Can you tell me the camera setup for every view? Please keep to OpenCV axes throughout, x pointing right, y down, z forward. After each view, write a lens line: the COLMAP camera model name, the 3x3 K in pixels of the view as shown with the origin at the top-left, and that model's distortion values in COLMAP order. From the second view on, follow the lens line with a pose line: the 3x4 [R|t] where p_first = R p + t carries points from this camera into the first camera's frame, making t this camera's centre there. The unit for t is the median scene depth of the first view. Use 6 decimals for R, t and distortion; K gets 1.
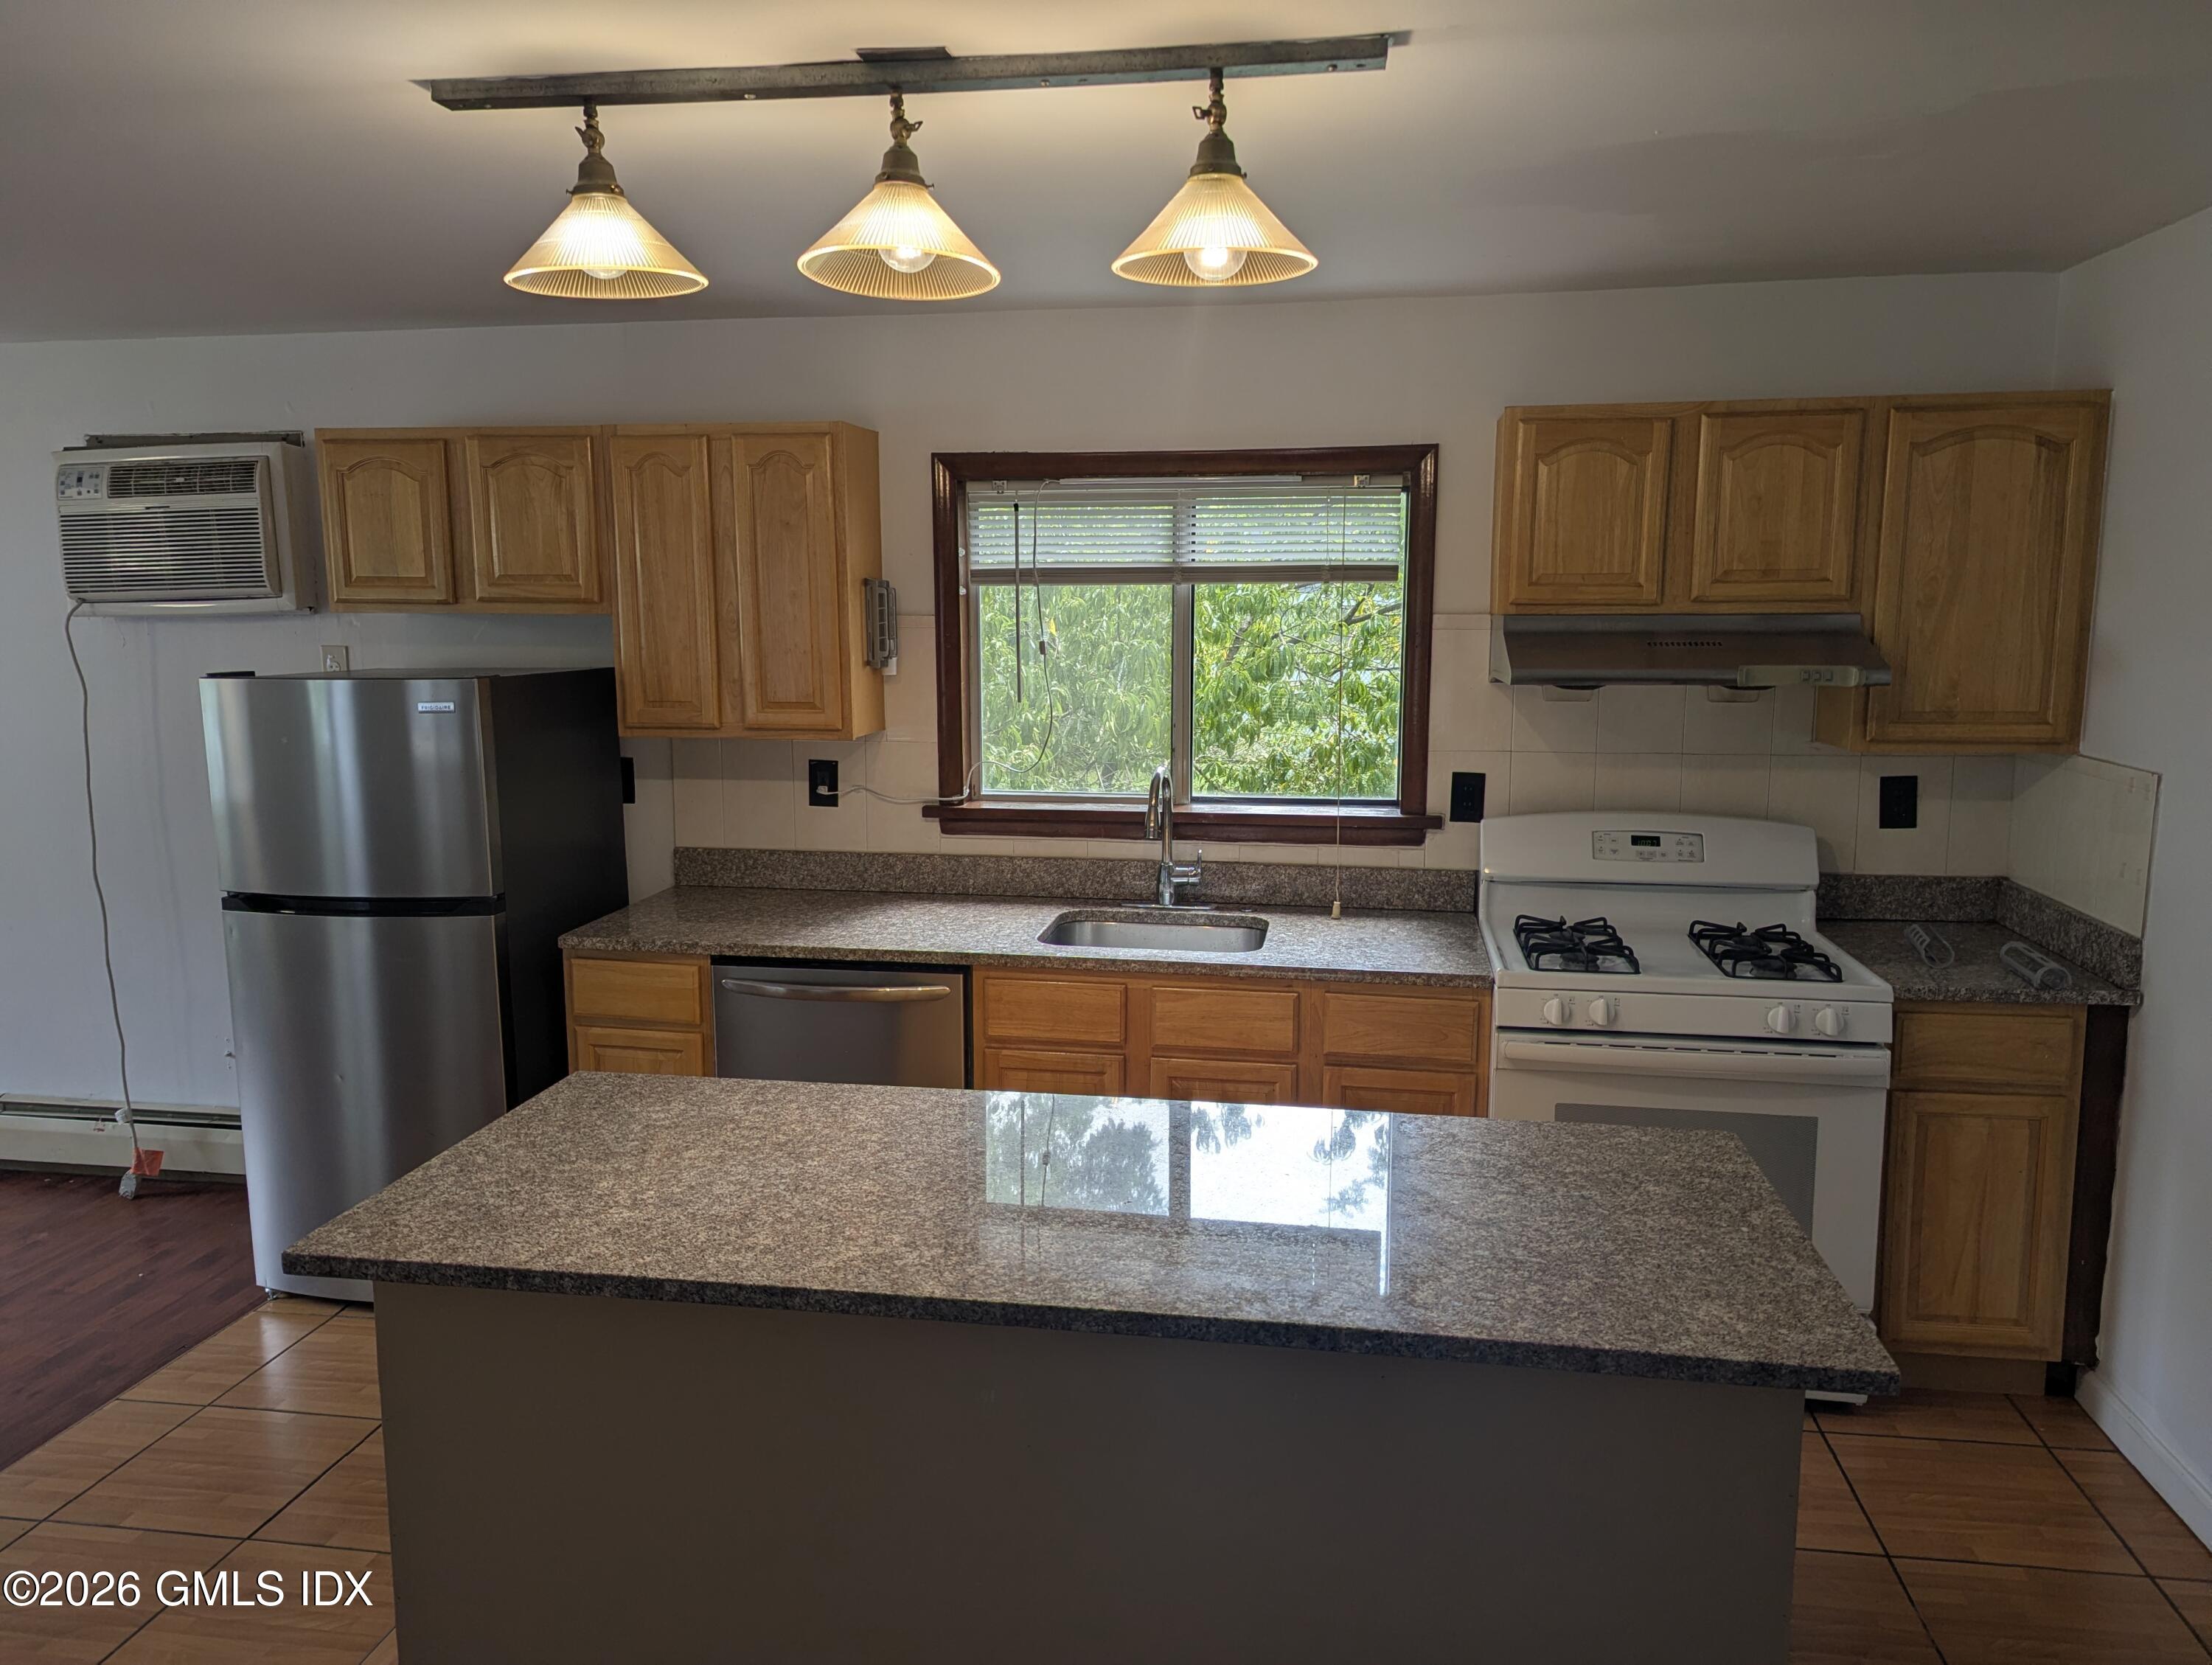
lens RADIAL K [[1554.0, 0, 1106.0], [0, 1554.0, 832.5], [0, 0, 1]] dist [0.068521, -0.067529]
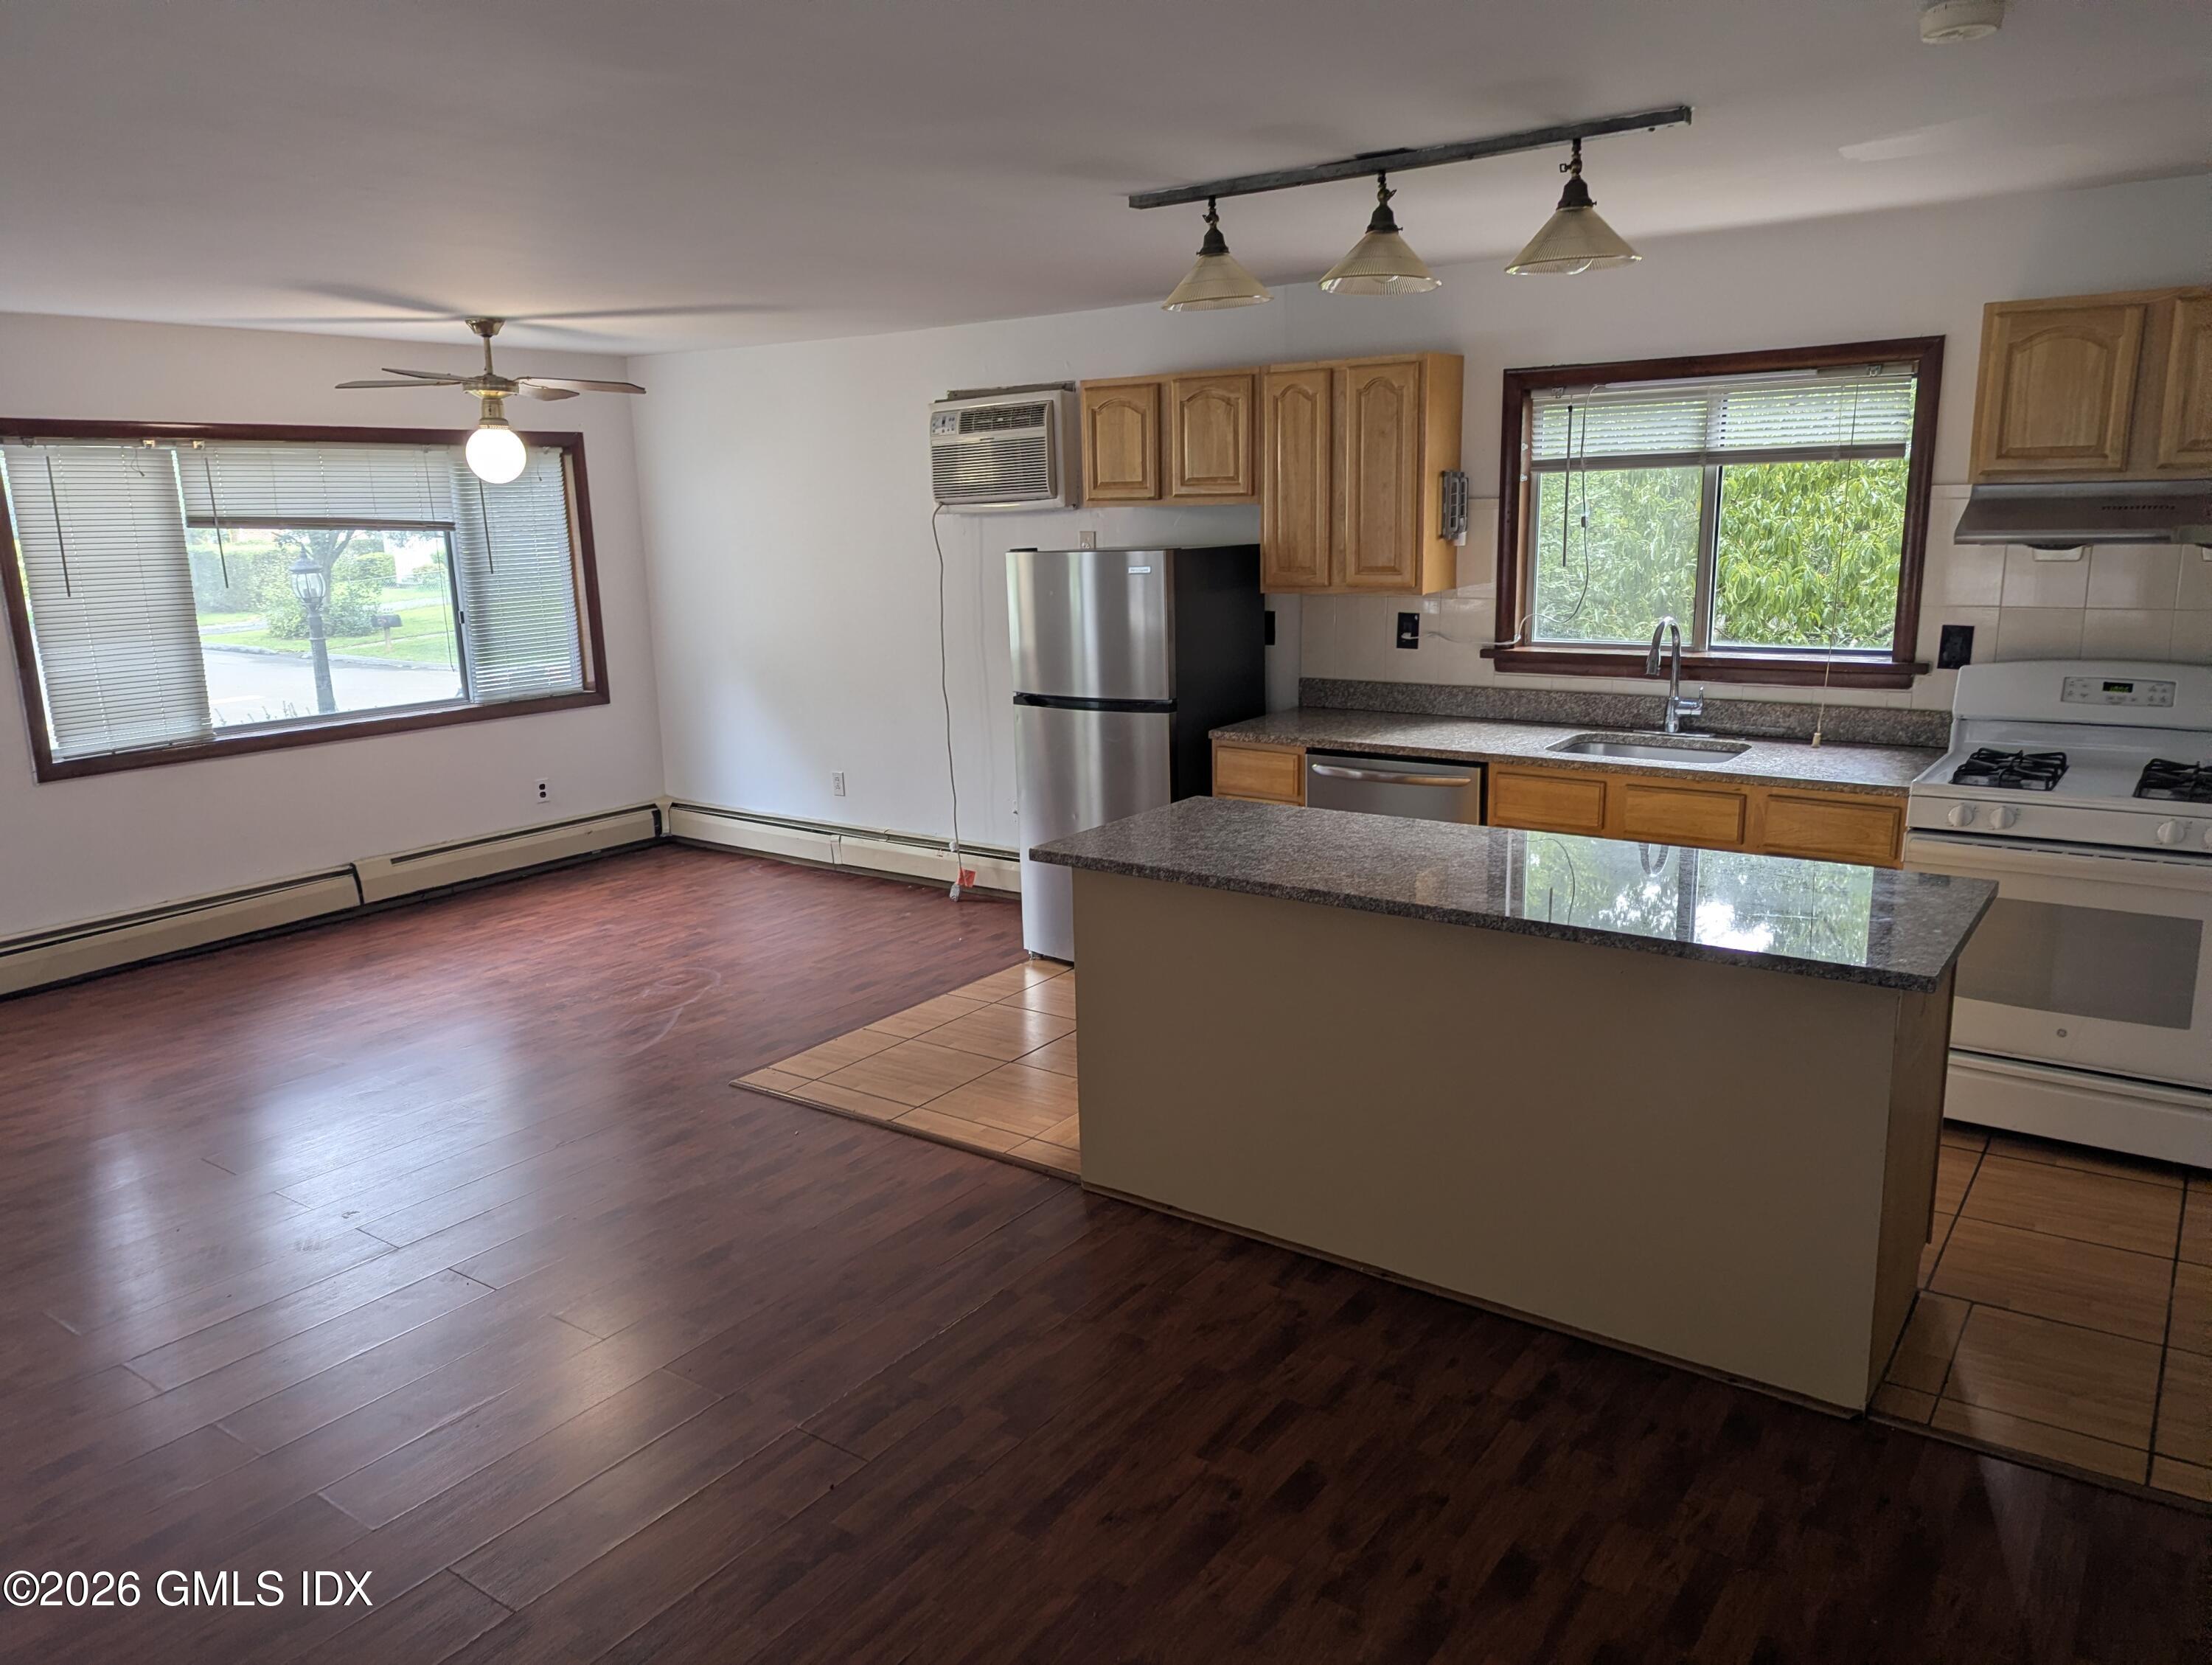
lens RADIAL K [[1554.0, 0, 1106.0], [0, 1554.0, 832.5], [0, 0, 1]] dist [0.068521, -0.067529]
pose [[0.895673, 0.072704, -0.438731, 0.188692], [-0.042723, 0.996050, 0.077840, 0.048783], [0.442657, -0.050975, 0.895241, -0.313238]]
